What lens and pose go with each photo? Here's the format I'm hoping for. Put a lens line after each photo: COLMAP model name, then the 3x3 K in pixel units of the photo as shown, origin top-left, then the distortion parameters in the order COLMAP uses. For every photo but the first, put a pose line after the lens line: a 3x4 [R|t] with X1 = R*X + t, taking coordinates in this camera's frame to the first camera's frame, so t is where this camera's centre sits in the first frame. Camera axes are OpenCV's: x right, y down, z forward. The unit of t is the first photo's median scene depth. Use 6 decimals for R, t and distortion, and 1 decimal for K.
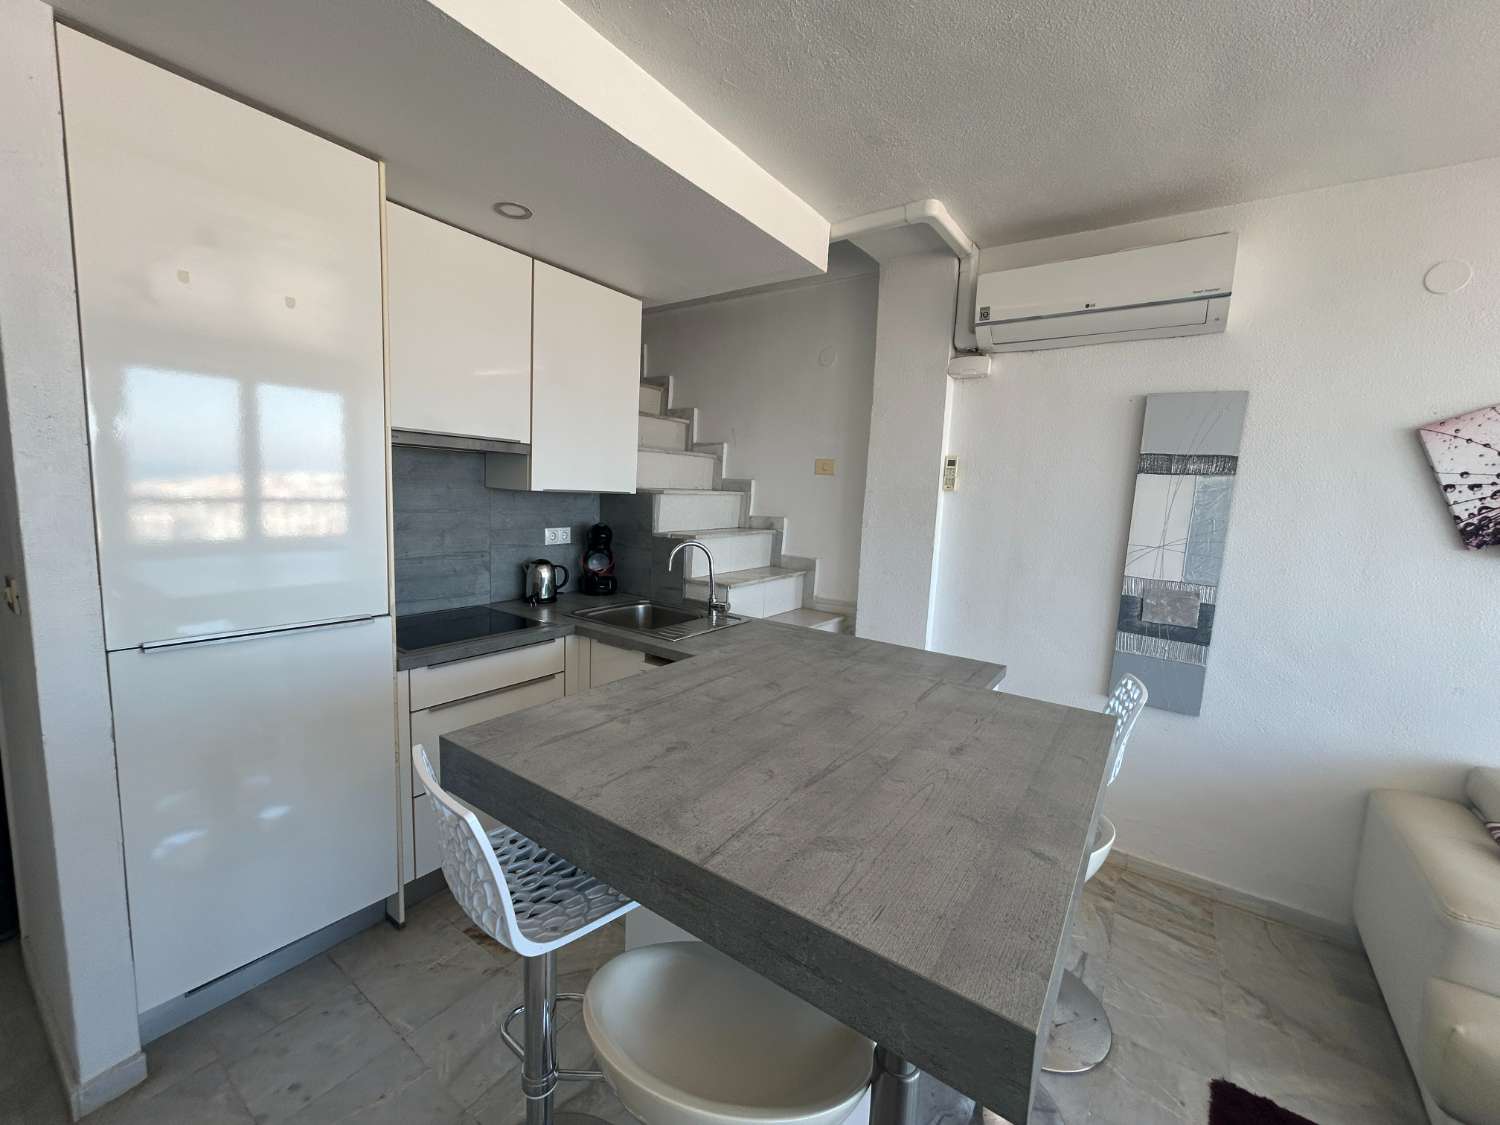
lens RADIAL K [[599.7, 0, 747.6], [0, 599.7, 561.6], [0, 0, 1]] dist [-0.000474, 0.000488]
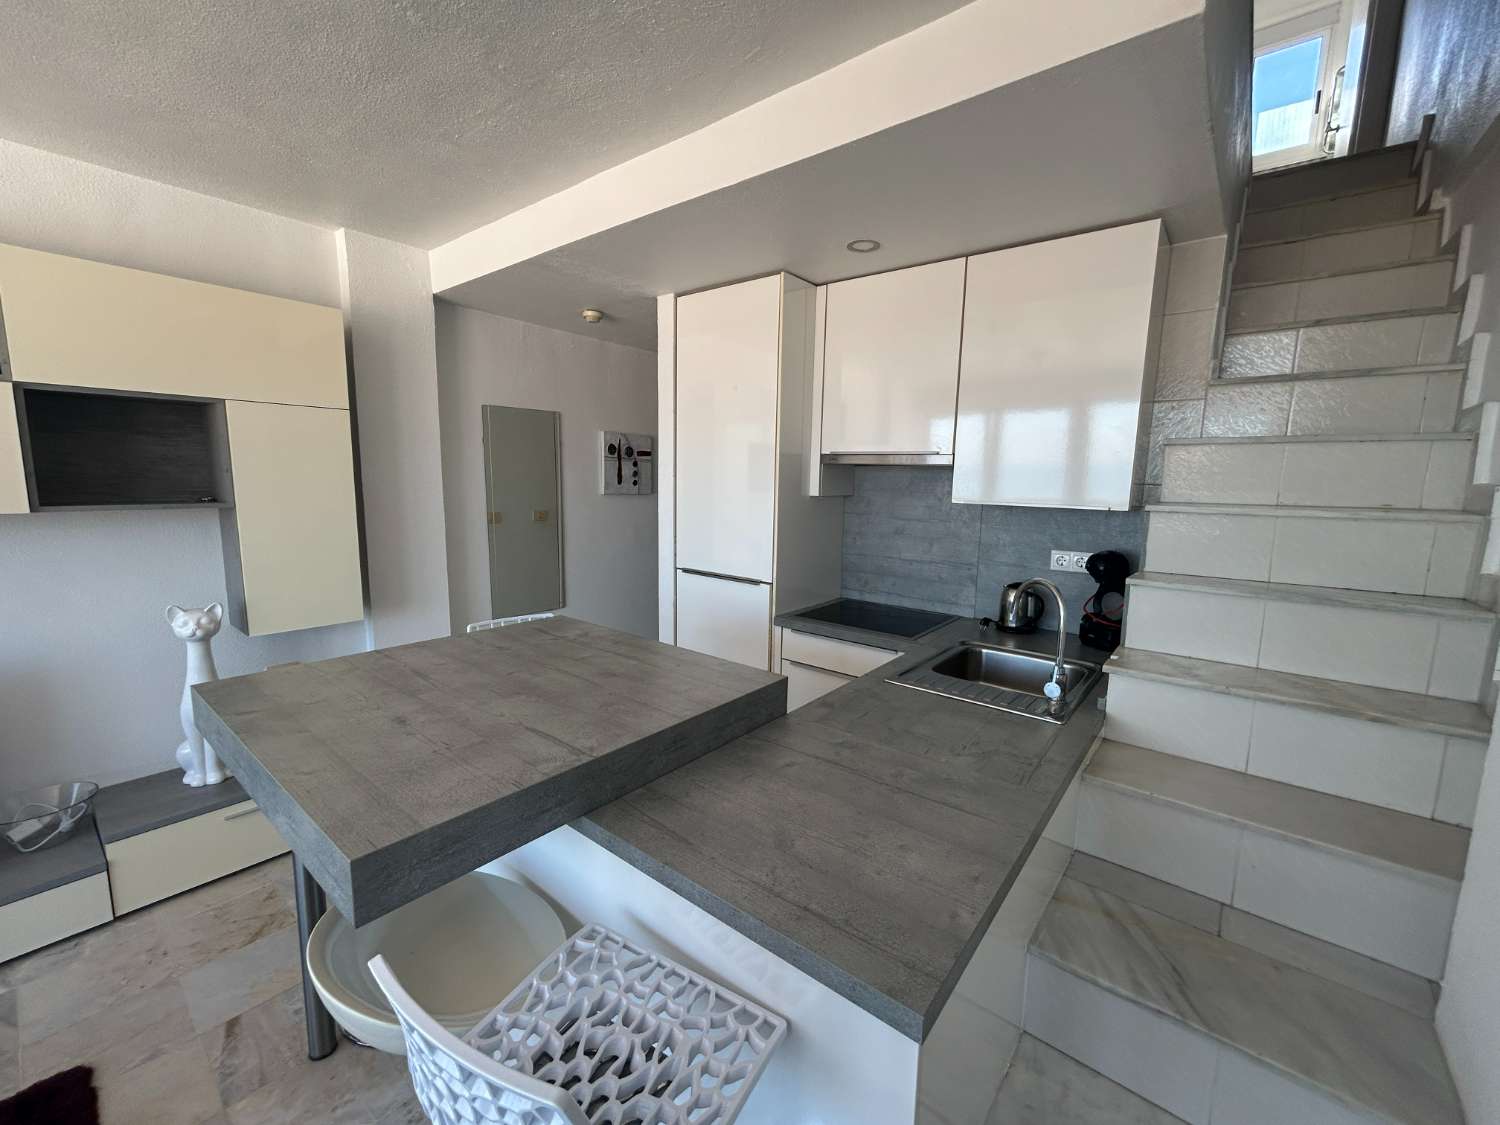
lens RADIAL K [[599.7, 0, 747.4], [0, 599.7, 566.0], [0, 0, 1]] dist [-0.000474, 0.000488]
pose [[-0.058851, 0.105470, -0.992679, 0.616036], [-0.142069, 0.983396, 0.112906, -0.080257], [0.988106, 0.147673, -0.042890, 0.732676]]
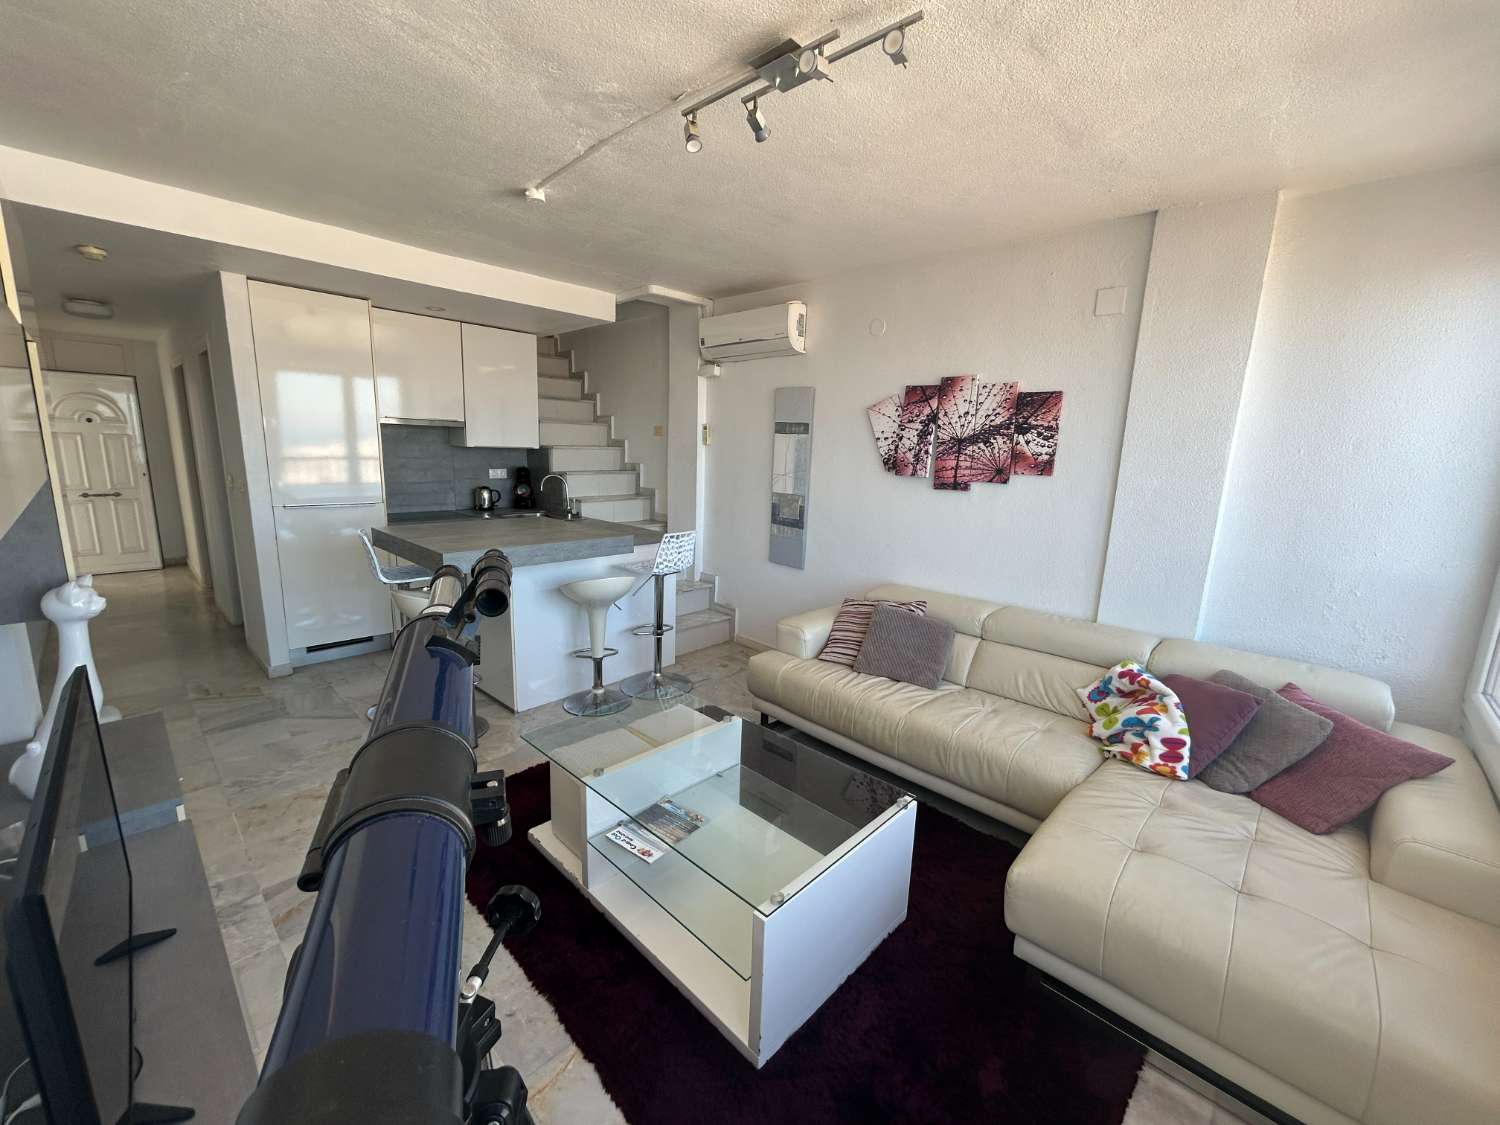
lens RADIAL K [[599.7, 0, 747.2], [0, 599.7, 561.3], [0, 0, 1]] dist [-0.000474, 0.000488]
pose [[0.988941, 0.017405, -0.147285, 0.790562], [-0.008016, 0.997911, 0.064098, 0.111523], [0.148093, -0.062209, 0.987015, -0.744931]]
